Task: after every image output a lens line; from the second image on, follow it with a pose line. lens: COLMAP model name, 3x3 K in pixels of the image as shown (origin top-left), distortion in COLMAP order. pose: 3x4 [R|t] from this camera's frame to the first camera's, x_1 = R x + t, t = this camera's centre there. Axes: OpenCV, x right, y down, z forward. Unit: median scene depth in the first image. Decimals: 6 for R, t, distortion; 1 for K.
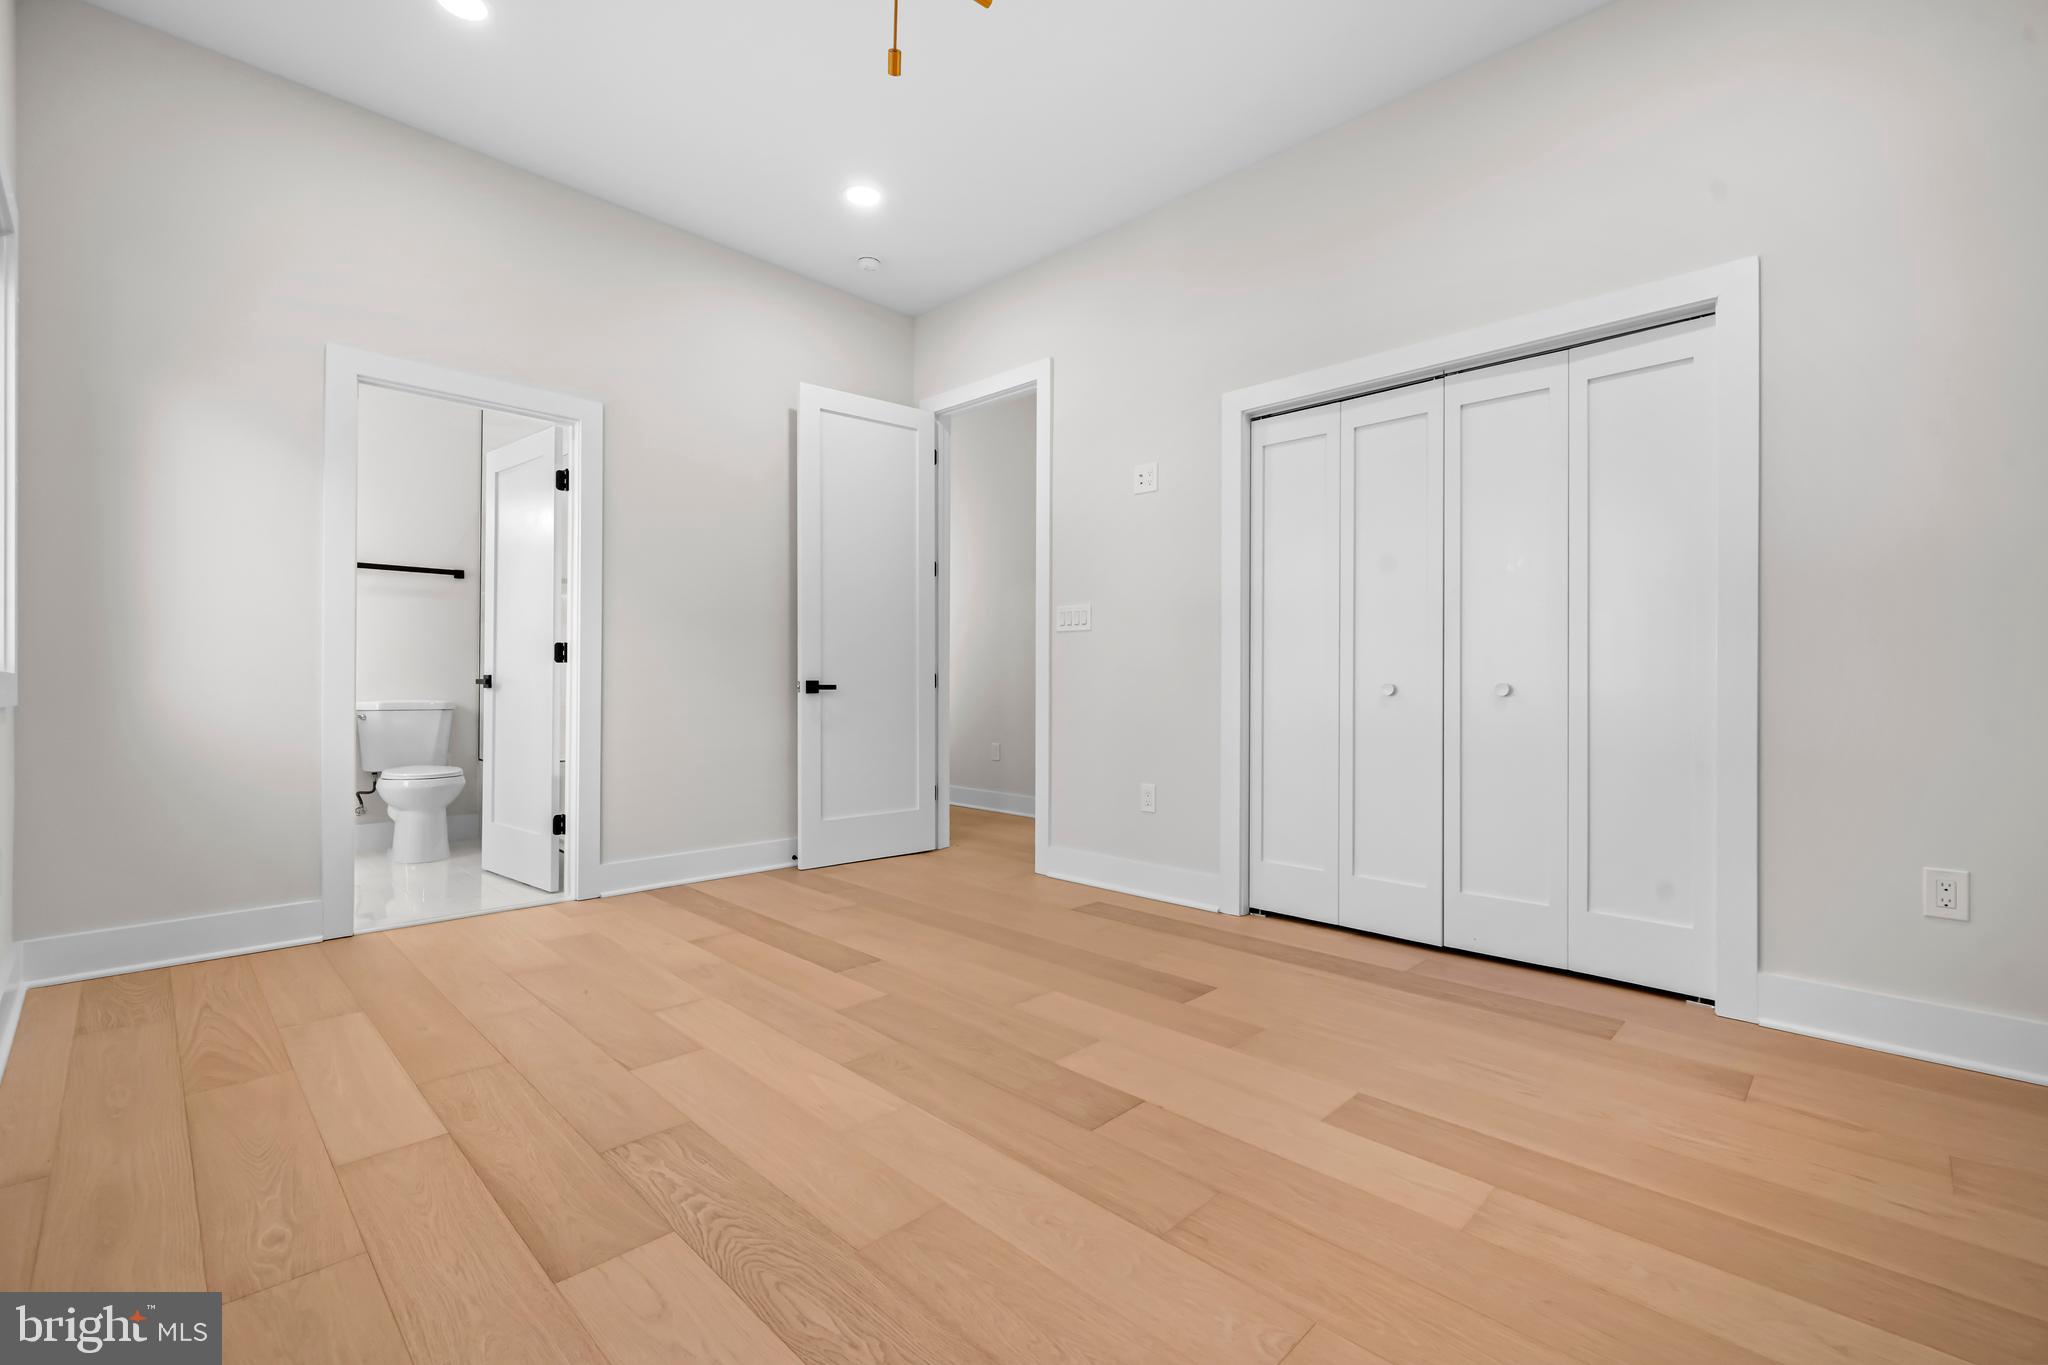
lens RADIAL K [[876.4, 0, 1029.6], [0, 876.4, 687.2], [0, 0, 1]] dist [-0.000652, 0.000252]
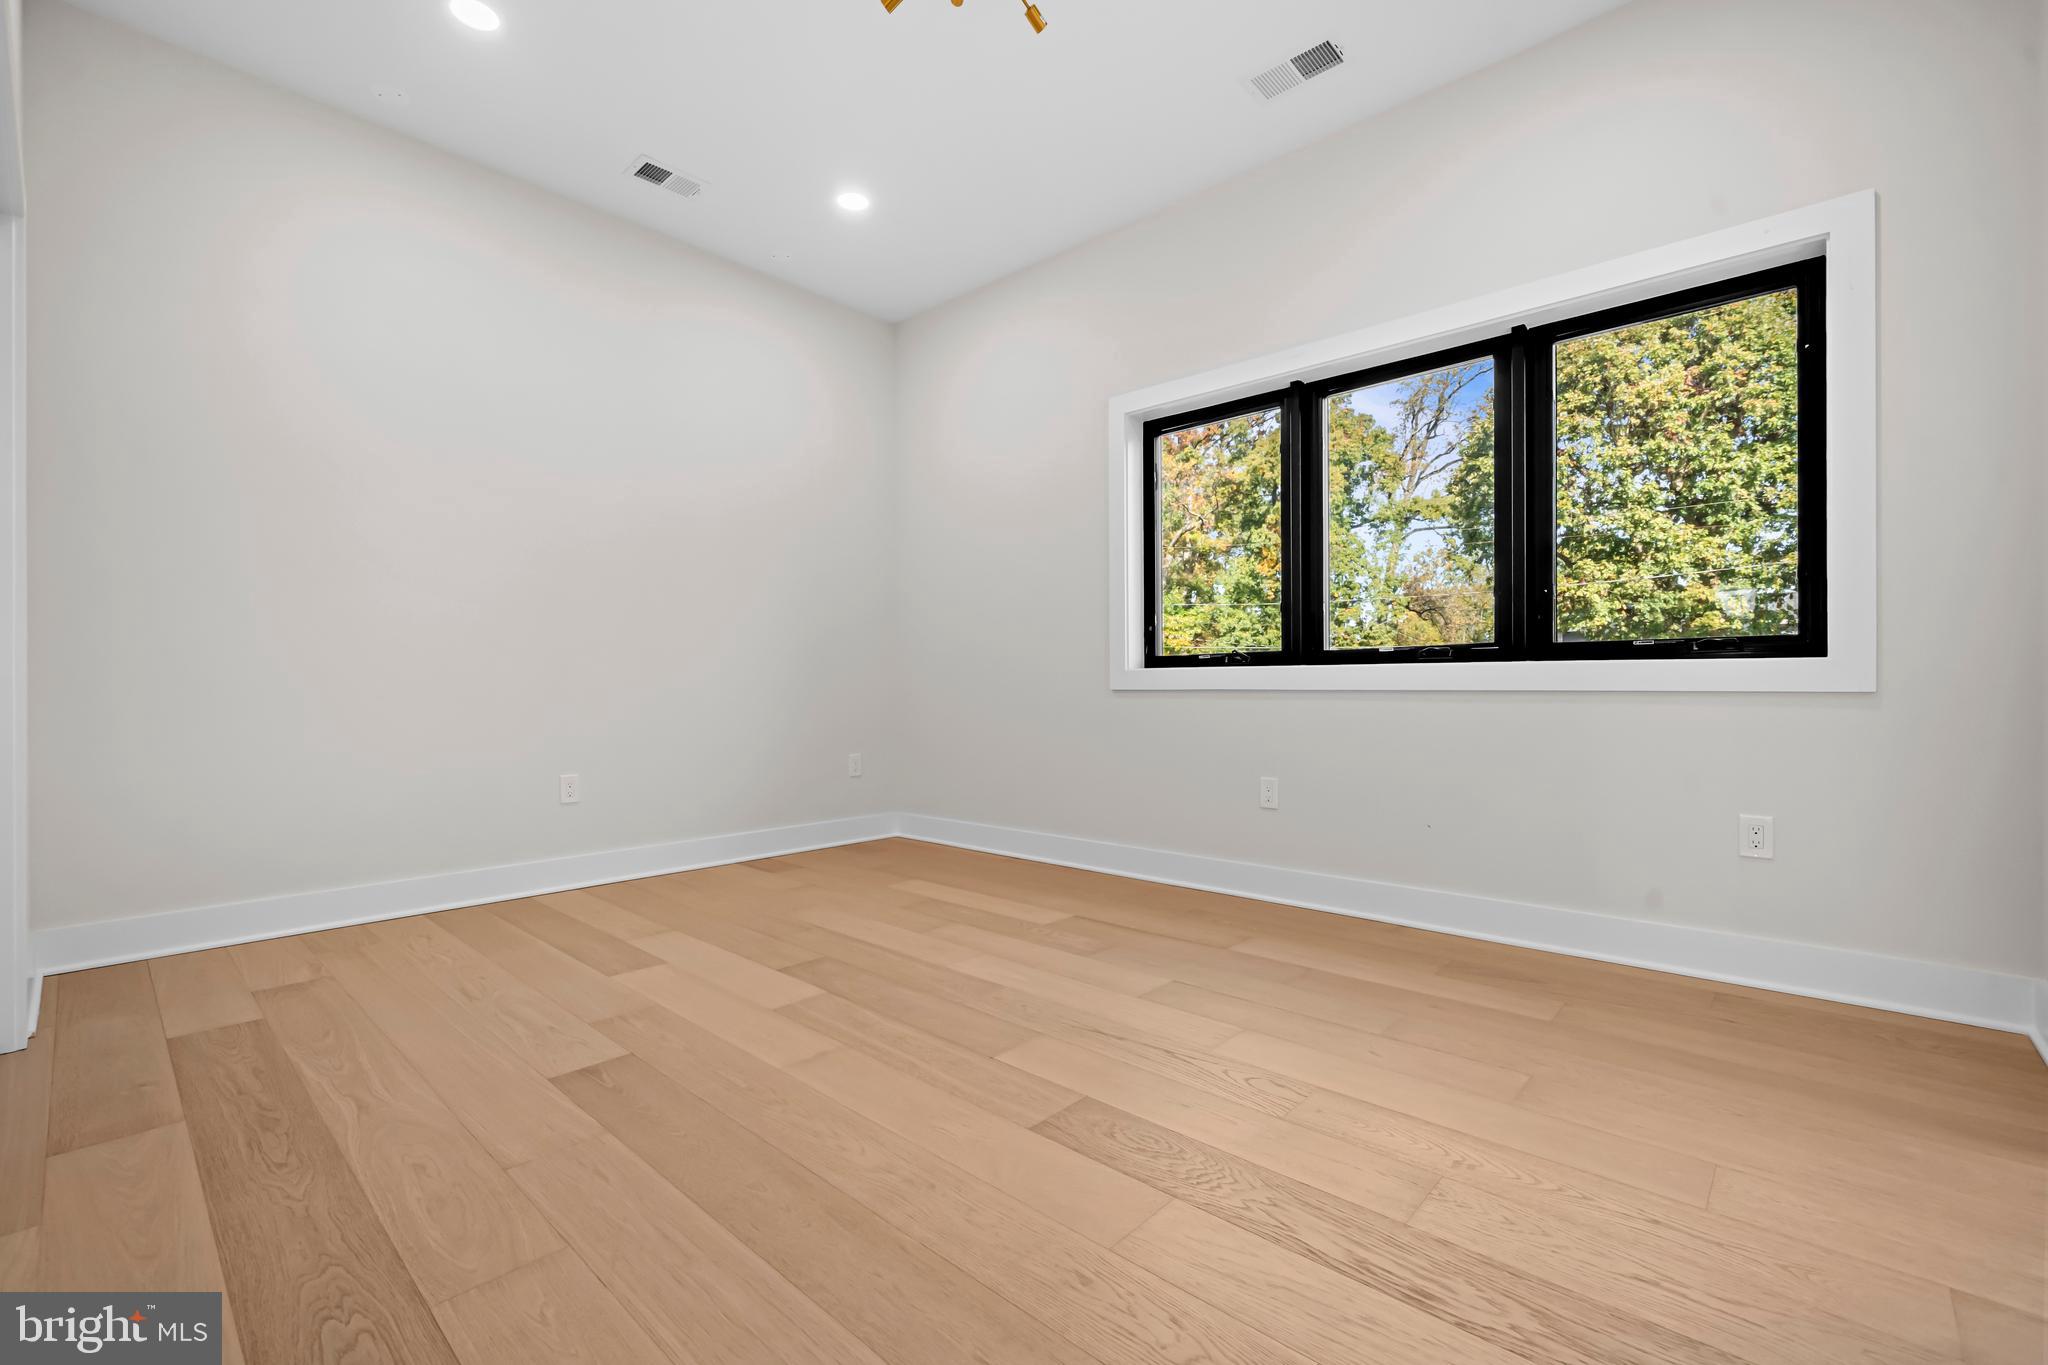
lens RADIAL K [[876.4, 0, 1029.6], [0, 876.4, 687.2], [0, 0, 1]] dist [-0.000652, 0.000252]
pose [[-0.999468, -0.001601, -0.032565, -0.226569], [-0.001564, 0.999998, -0.001156, 0.022994], [0.032566, -0.001105, -0.999469, 2.417438]]
